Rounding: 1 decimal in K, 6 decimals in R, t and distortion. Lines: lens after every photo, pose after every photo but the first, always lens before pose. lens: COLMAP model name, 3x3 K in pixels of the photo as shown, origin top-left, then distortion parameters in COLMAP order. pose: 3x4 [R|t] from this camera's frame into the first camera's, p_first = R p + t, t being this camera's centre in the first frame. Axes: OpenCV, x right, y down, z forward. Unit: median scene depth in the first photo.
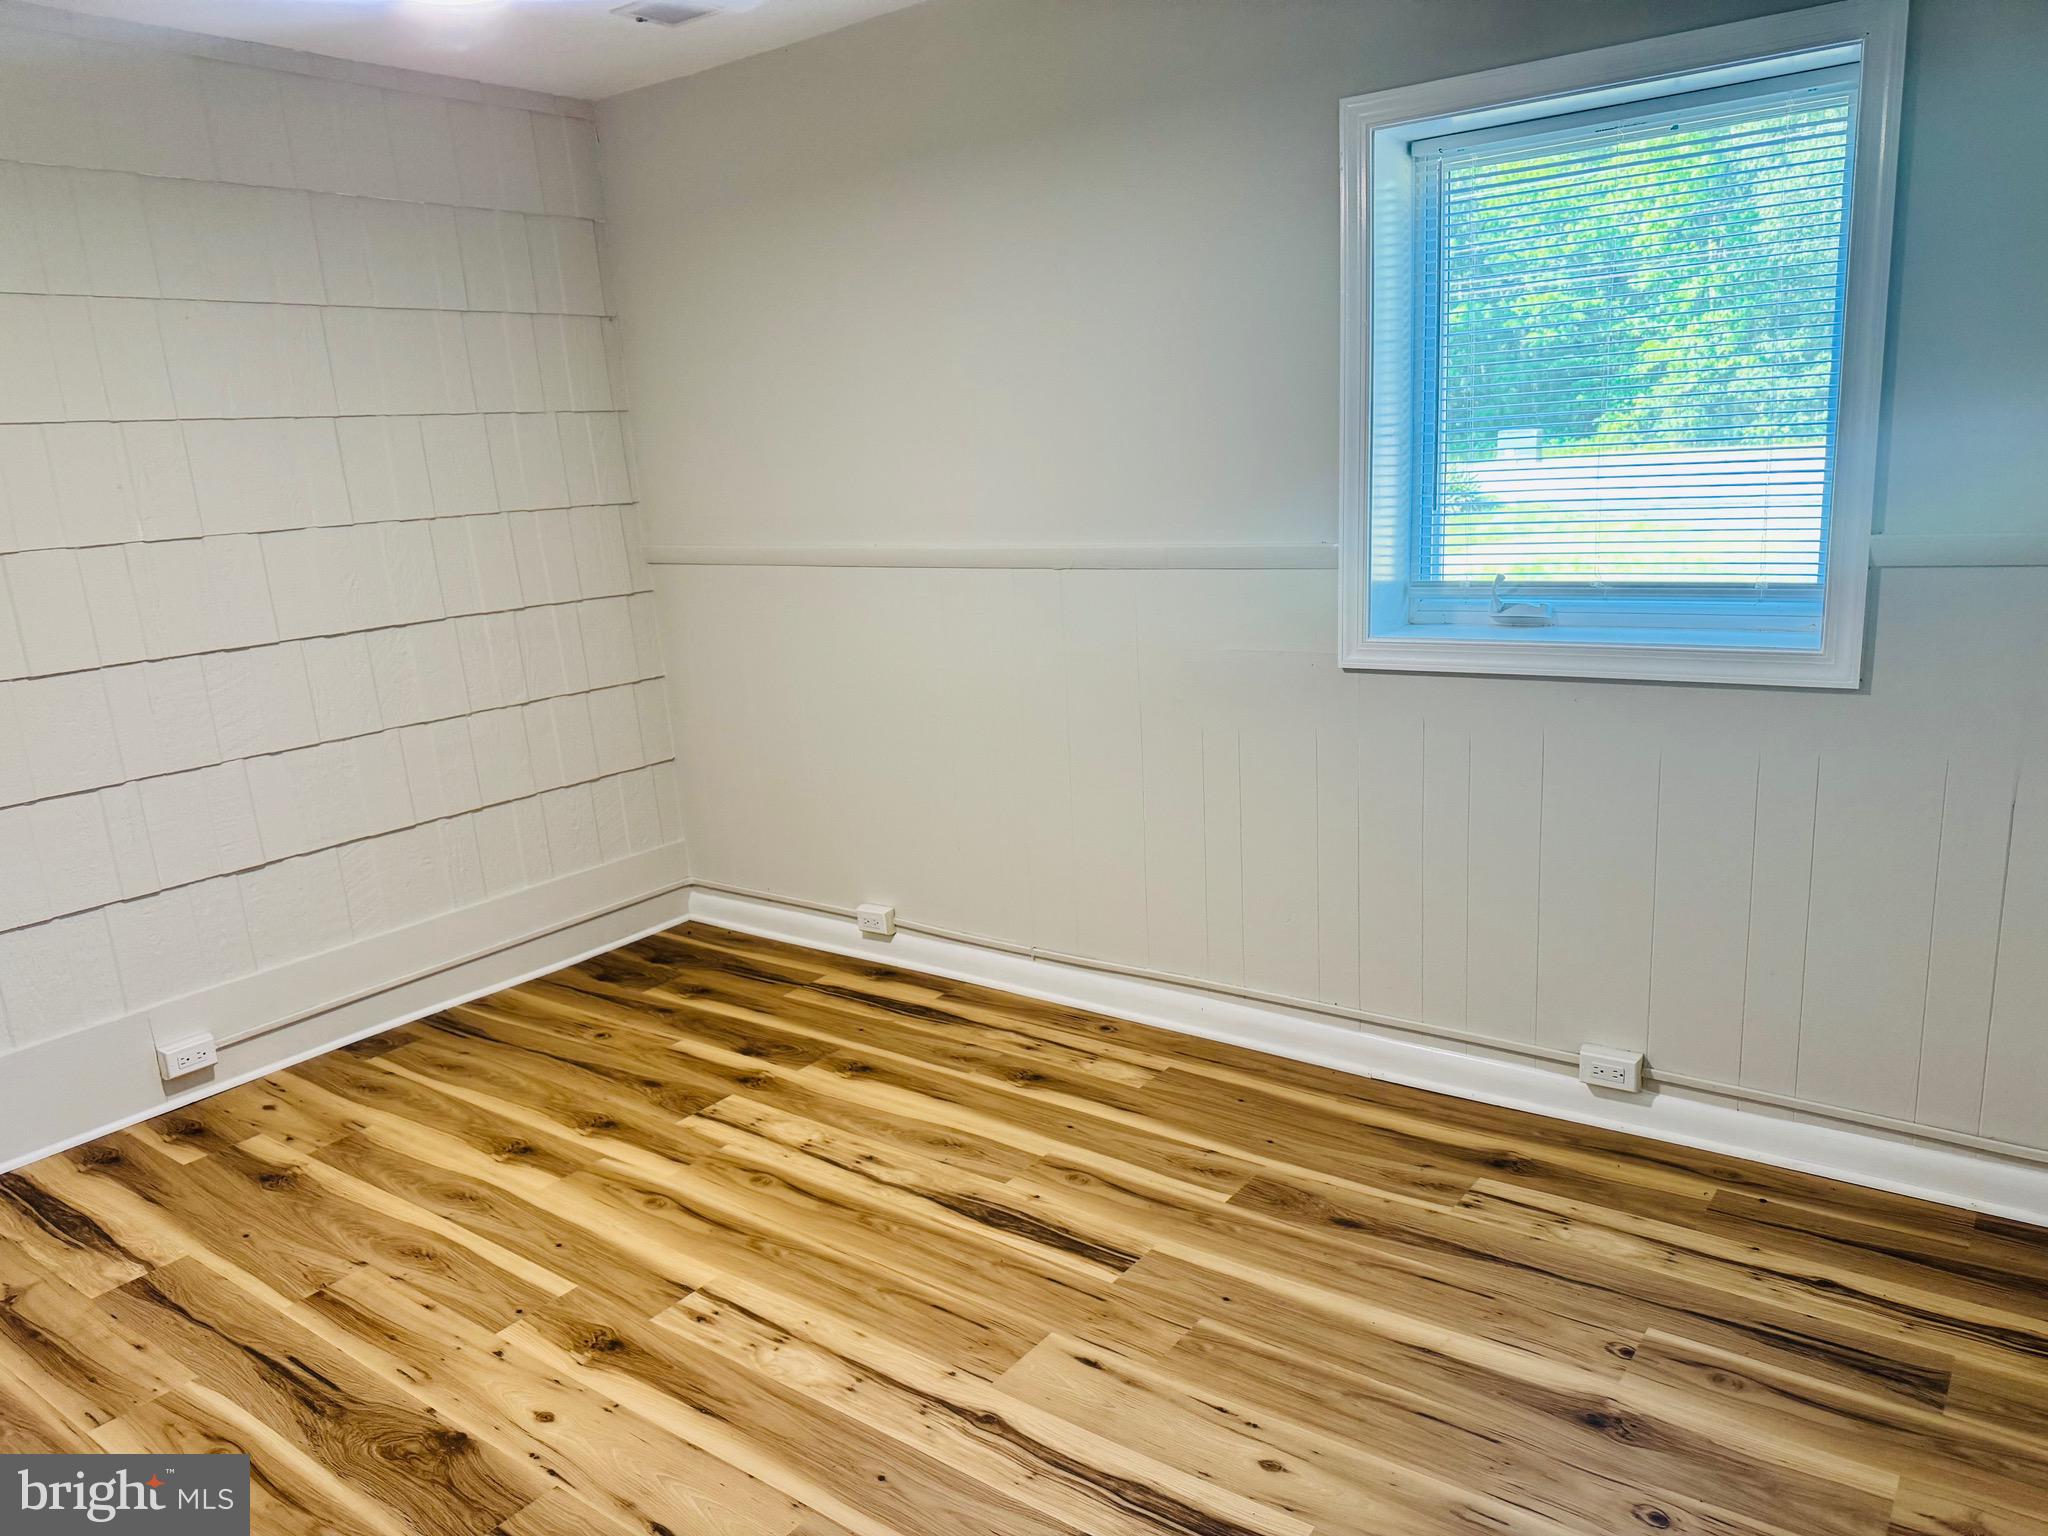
lens RADIAL K [[1455.9, 0, 1017.2], [0, 1455.9, 755.2], [0, 0, 1]] dist [0.050940, -0.056599]
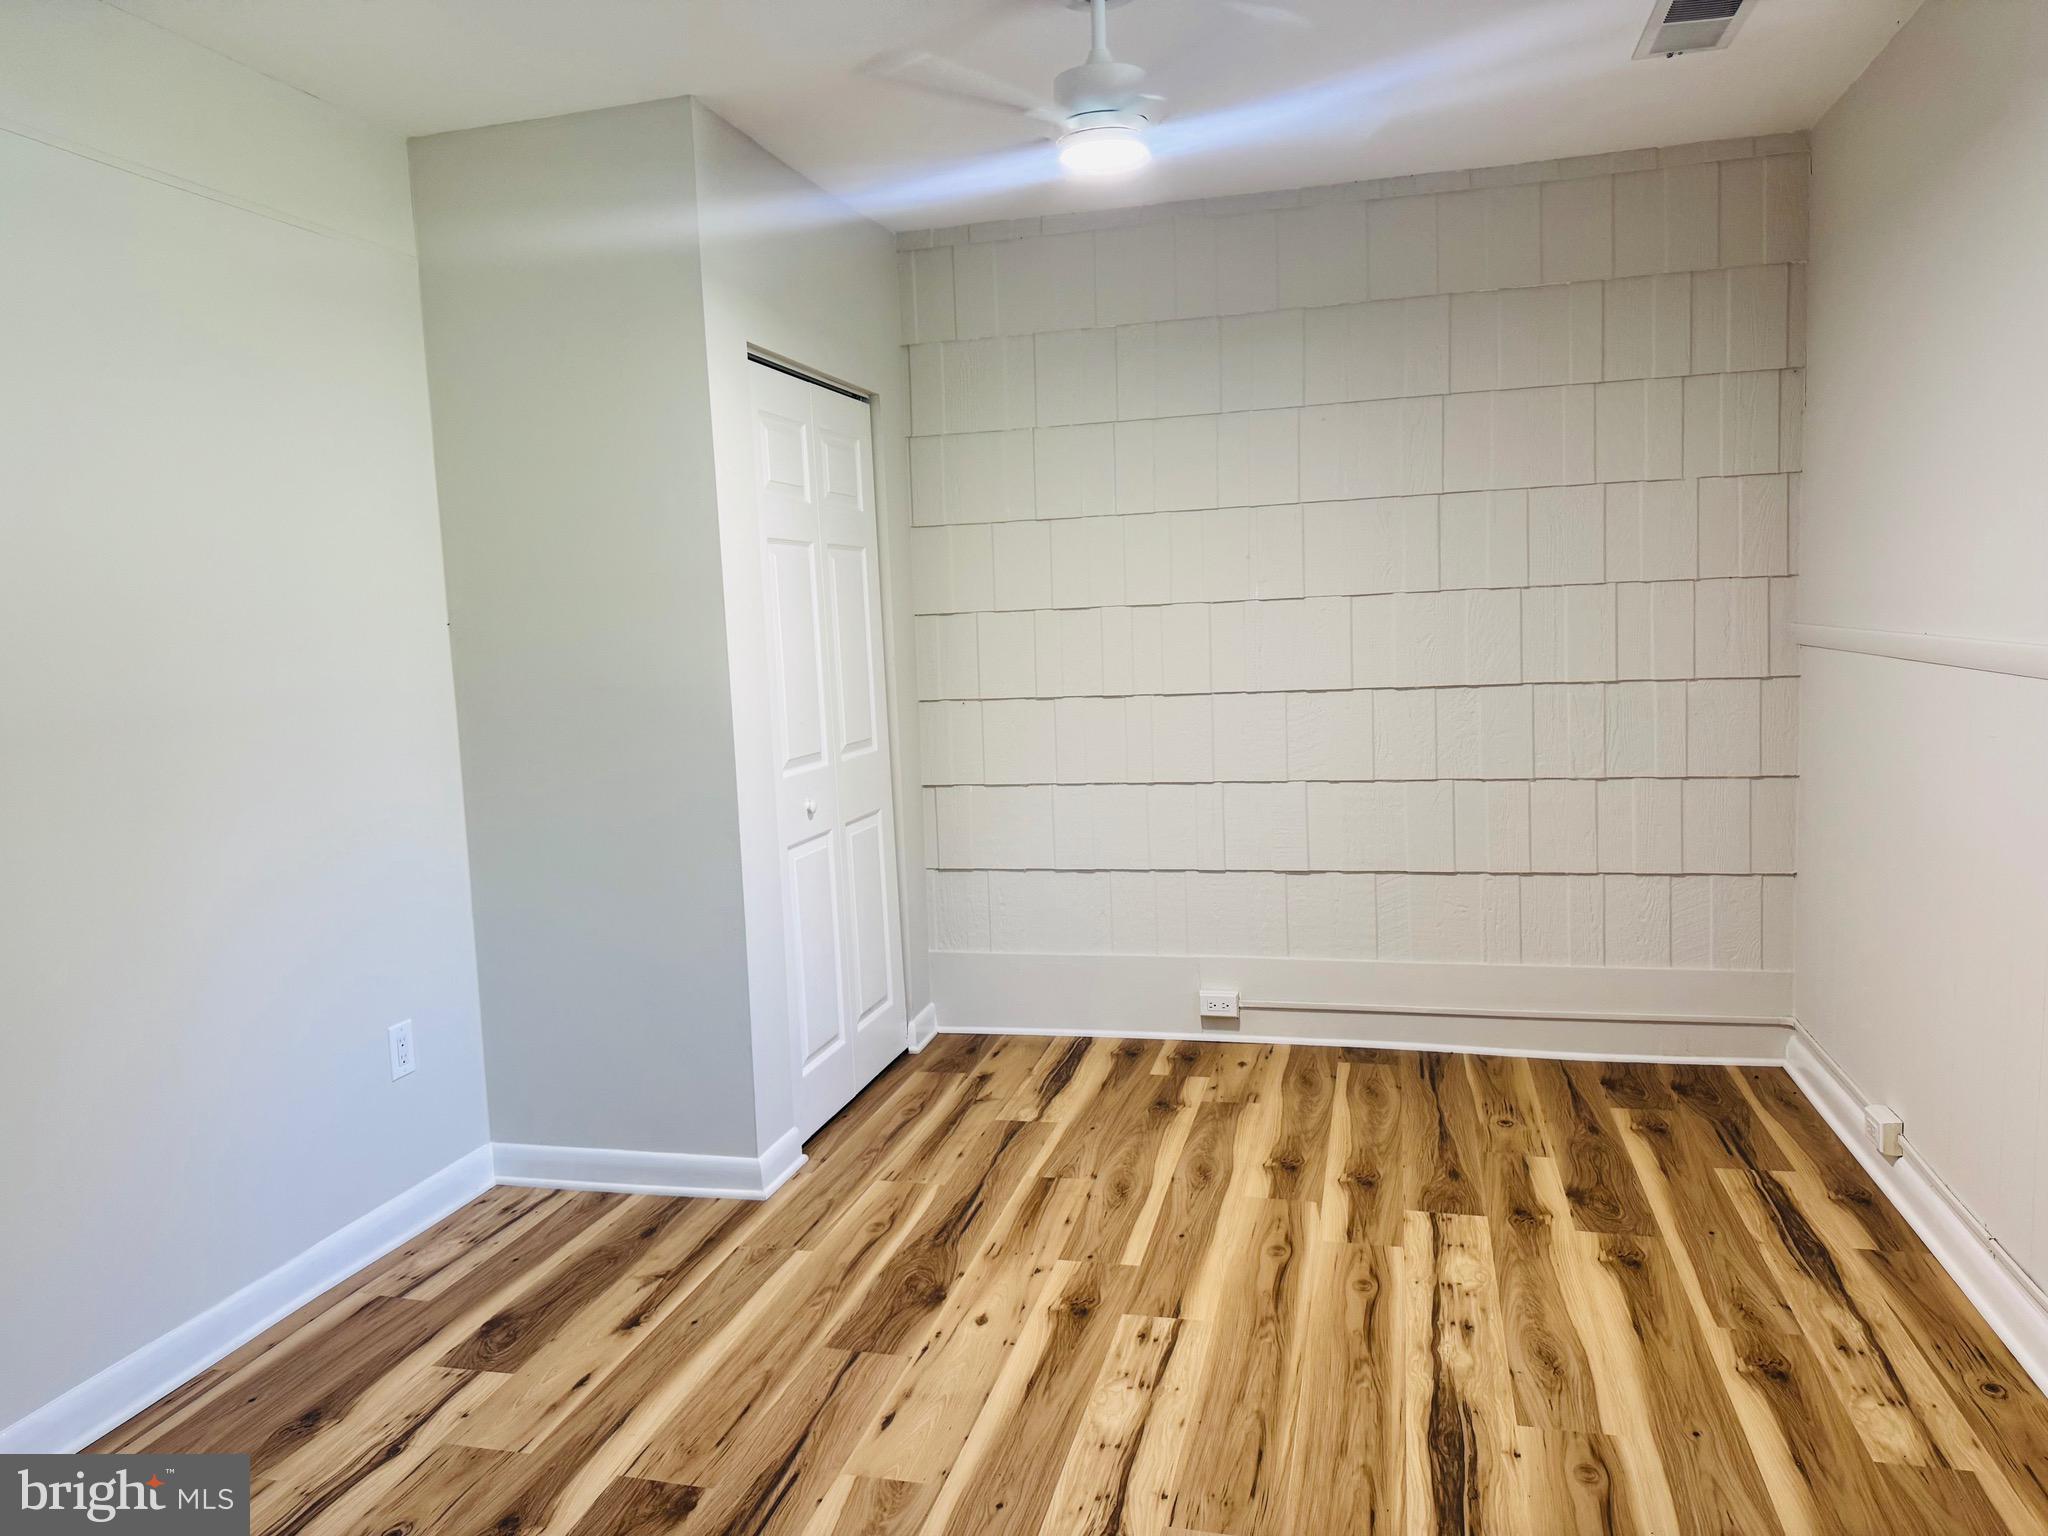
lens RADIAL K [[1455.9, 0, 1037.8], [0, 1455.9, 763.7], [0, 0, 1]] dist [0.050940, -0.056599]
pose [[0.387351, 0.143870, -0.910638, 0.500883], [-0.176615, 0.981034, 0.079867, -0.072046], [0.904857, 0.129896, 0.405414, 0.334957]]
